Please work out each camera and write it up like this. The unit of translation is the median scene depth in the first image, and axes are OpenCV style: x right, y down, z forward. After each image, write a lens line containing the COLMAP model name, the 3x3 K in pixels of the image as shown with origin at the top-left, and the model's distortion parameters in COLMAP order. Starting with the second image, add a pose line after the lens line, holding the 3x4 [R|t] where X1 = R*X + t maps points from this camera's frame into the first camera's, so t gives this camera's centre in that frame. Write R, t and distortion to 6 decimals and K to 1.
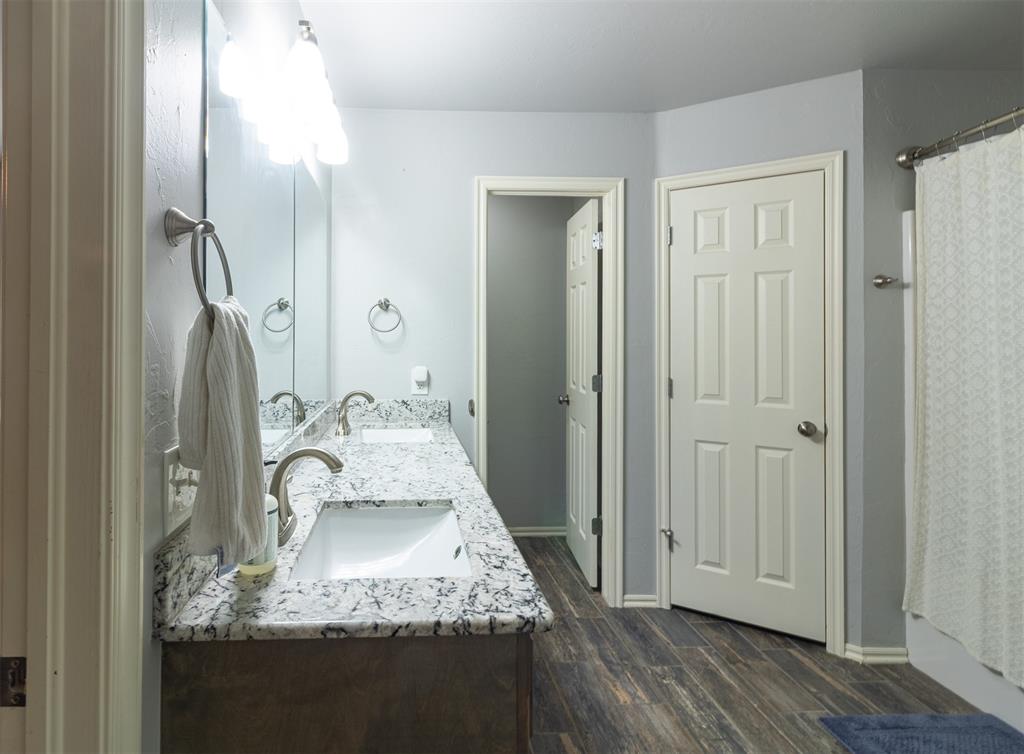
lens RADIAL K [[485.0, 0, 512.0], [0, 485.0, 332.2], [0, 0, 1]] dist [0.000278, 0.000054]
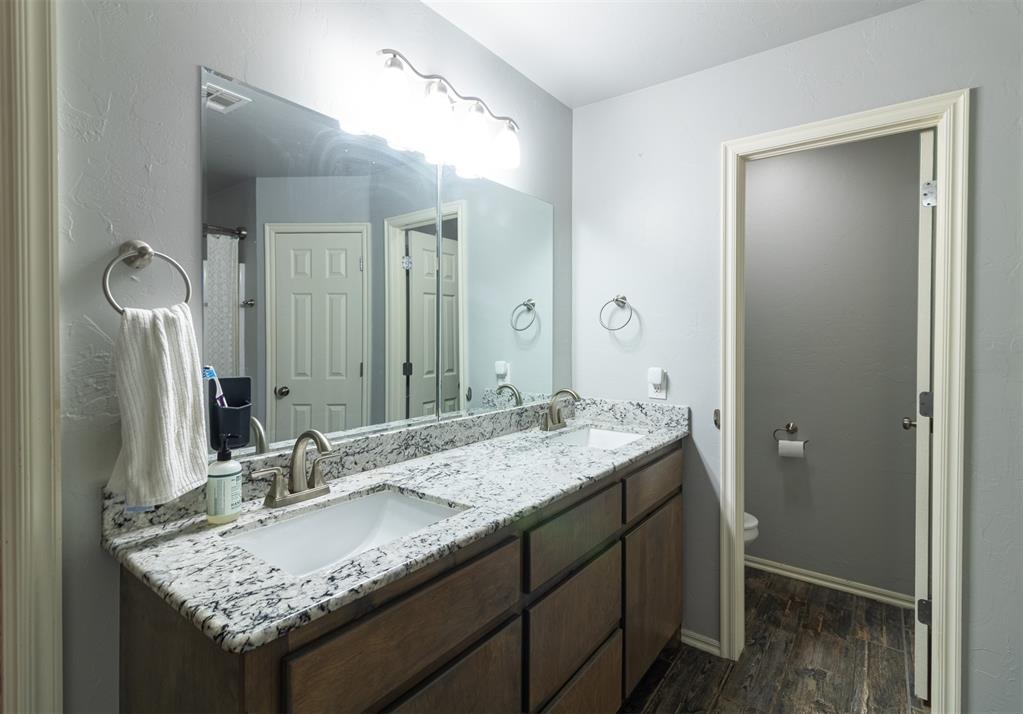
lens RADIAL K [[495.1, 0, 511.8], [0, 495.1, 341.4], [0, 0, 1]] dist [0.003777, -0.000518]
pose [[0.773936, 0.010291, -0.633180, 0.744824], [0.003526, 0.999782, 0.020560, 0.004333], [0.633254, -0.018145, 0.773732, 0.426384]]
